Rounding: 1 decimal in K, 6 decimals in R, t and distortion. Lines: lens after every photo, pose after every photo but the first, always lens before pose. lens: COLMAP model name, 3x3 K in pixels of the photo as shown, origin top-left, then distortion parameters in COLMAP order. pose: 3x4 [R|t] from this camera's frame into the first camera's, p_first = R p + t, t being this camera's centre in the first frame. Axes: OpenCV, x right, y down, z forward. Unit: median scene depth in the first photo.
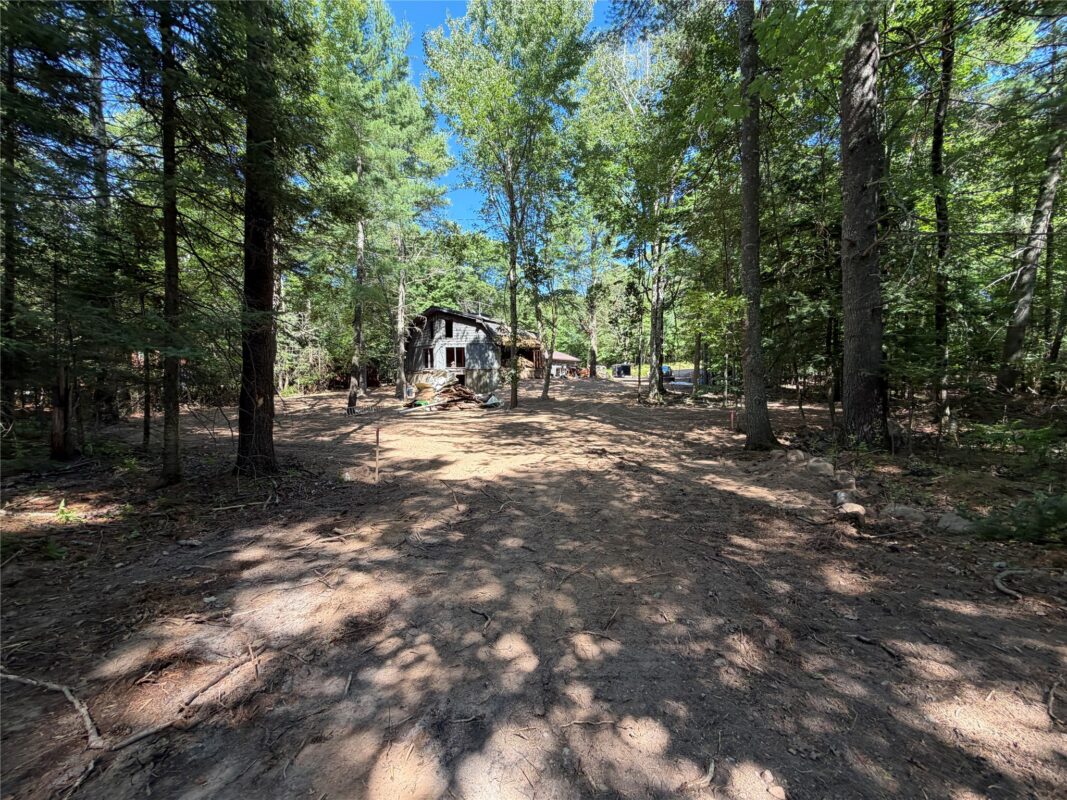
lens RADIAL K [[426.8, 0, 533.2], [0, 426.8, 401.7], [0, 0, 1]] dist [0.002933, -0.000381]
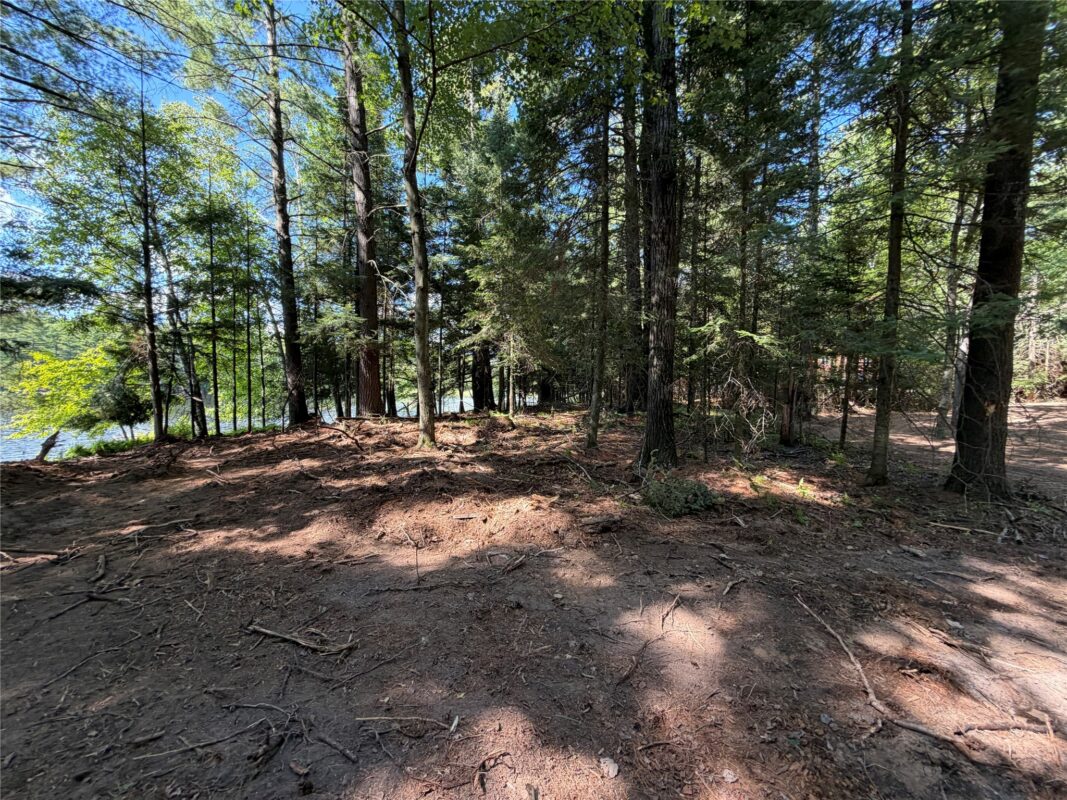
lens RADIAL K [[426.8, 0, 532.5], [0, 426.8, 399.1], [0, 0, 1]] dist [0.002933, -0.000381]
pose [[0.232541, 0.037448, -0.971865, -0.084697], [-0.050765, 0.998364, 0.026322, 0.004973], [0.971261, 0.043216, 0.234061, -0.092369]]
